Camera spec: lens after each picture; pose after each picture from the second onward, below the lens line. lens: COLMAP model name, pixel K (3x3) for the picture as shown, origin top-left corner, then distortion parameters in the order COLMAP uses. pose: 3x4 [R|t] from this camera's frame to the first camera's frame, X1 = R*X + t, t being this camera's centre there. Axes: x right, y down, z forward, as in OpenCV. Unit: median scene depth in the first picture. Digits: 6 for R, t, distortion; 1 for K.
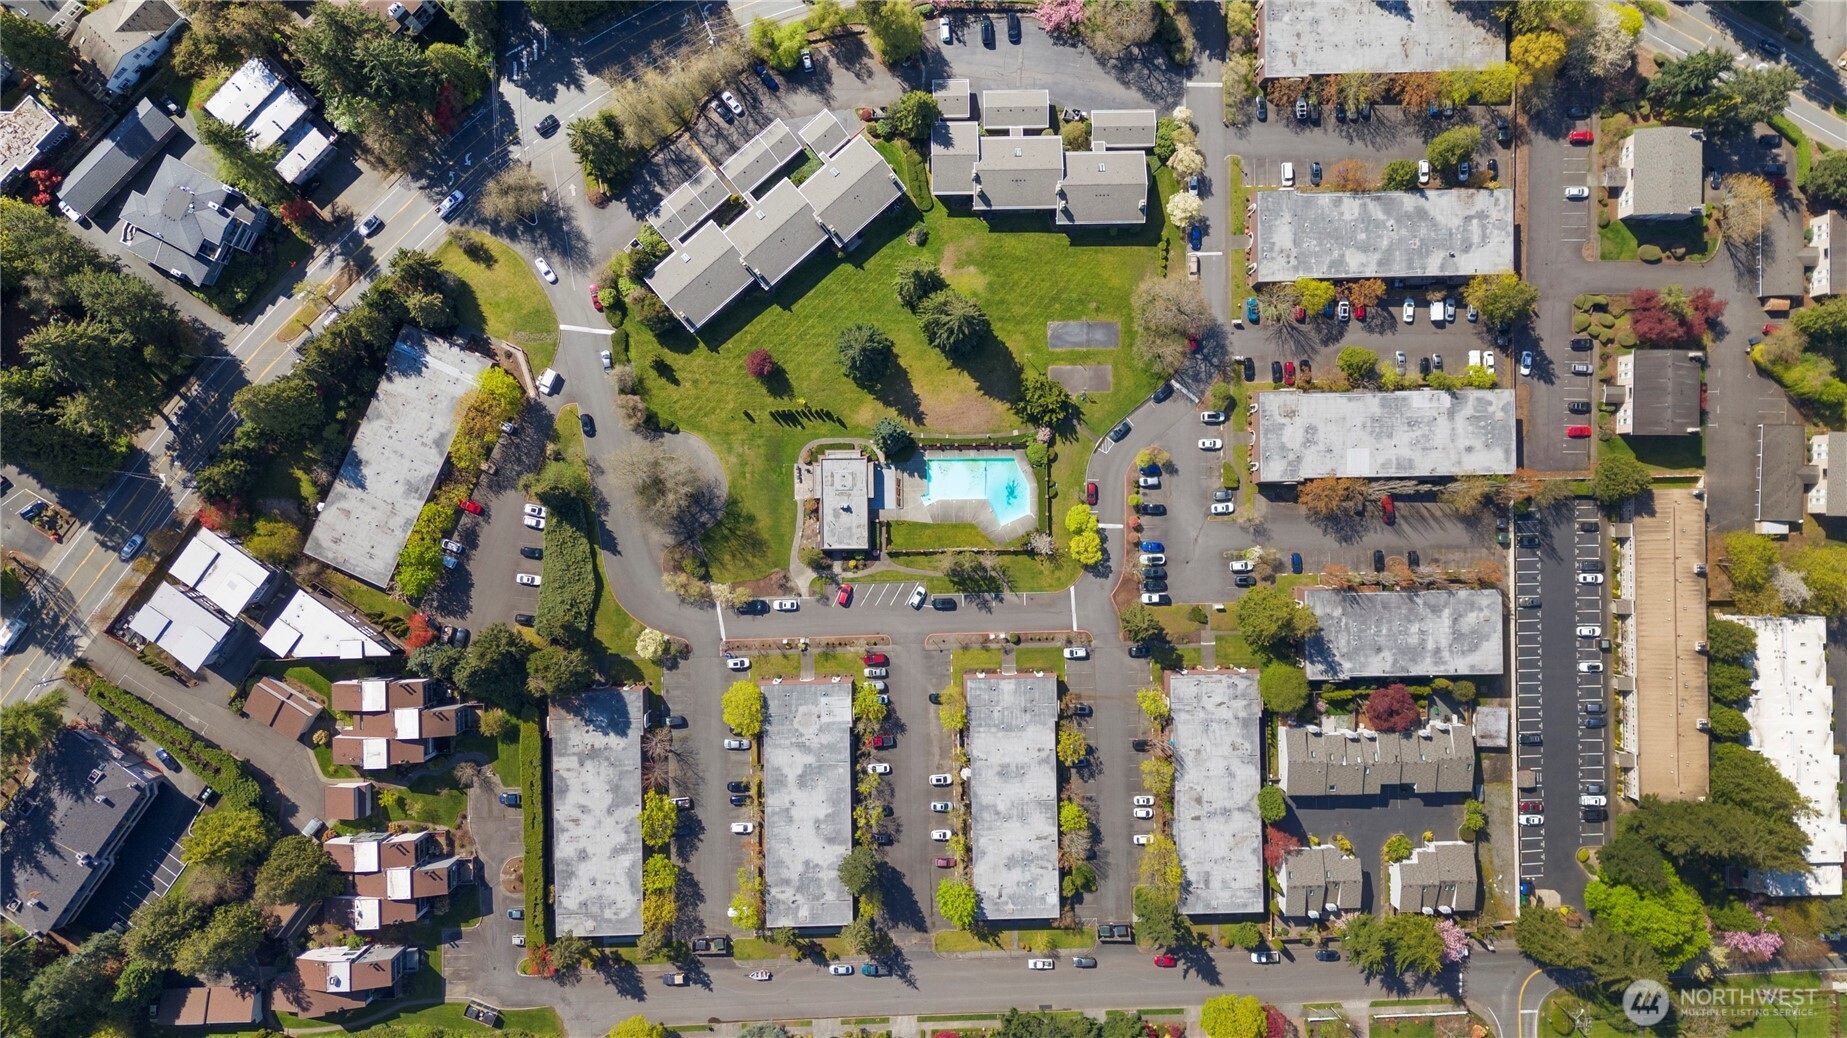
lens RADIAL K [[1326.7, 0, 922.7], [0, 1326.7, 519.0], [0, 0, 1]] dist [-0.004156, -0.023138]
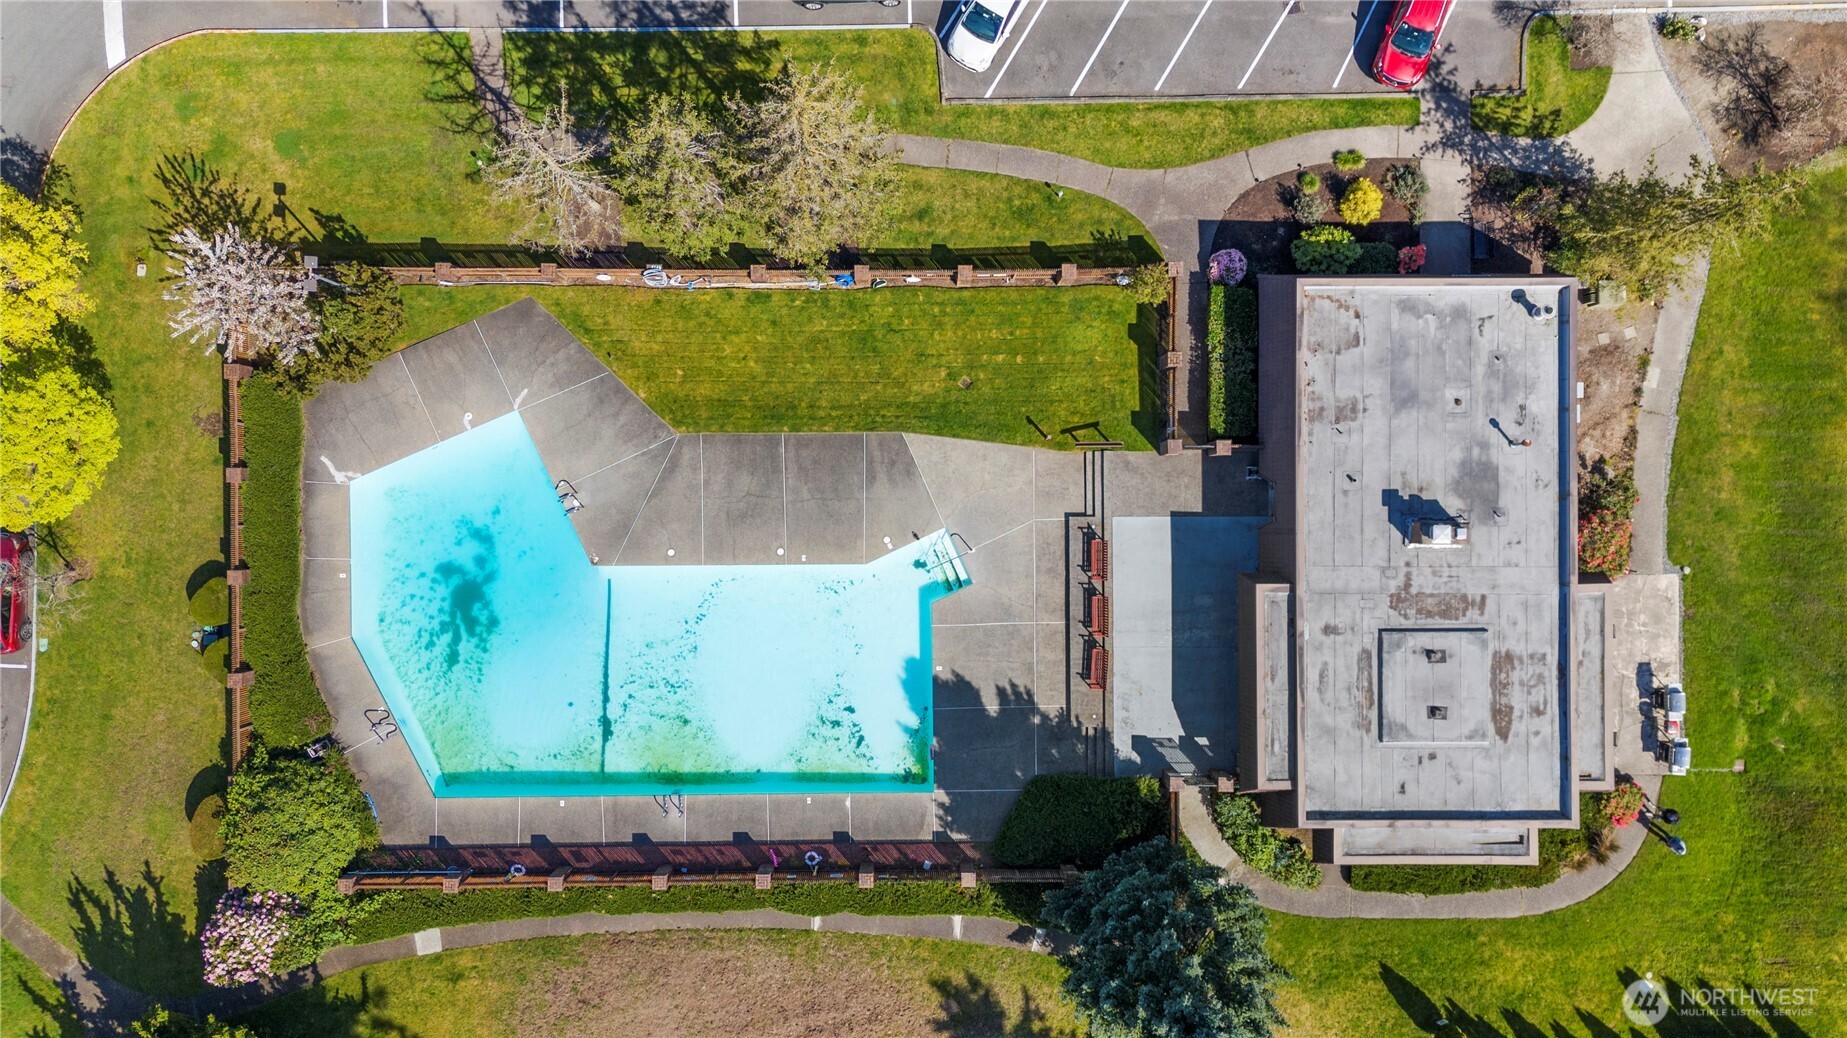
lens RADIAL K [[1326.7, 0, 922.4], [0, 1326.7, 519.8], [0, 0, 1]] dist [-0.004156, -0.023138]
pose [[-0.999543, -0.009862, -0.028573, 0.009867], [0.009855, -0.999951, 0.000400, -0.008662], [-0.028575, 0.000118, 0.999592, 0.825075]]
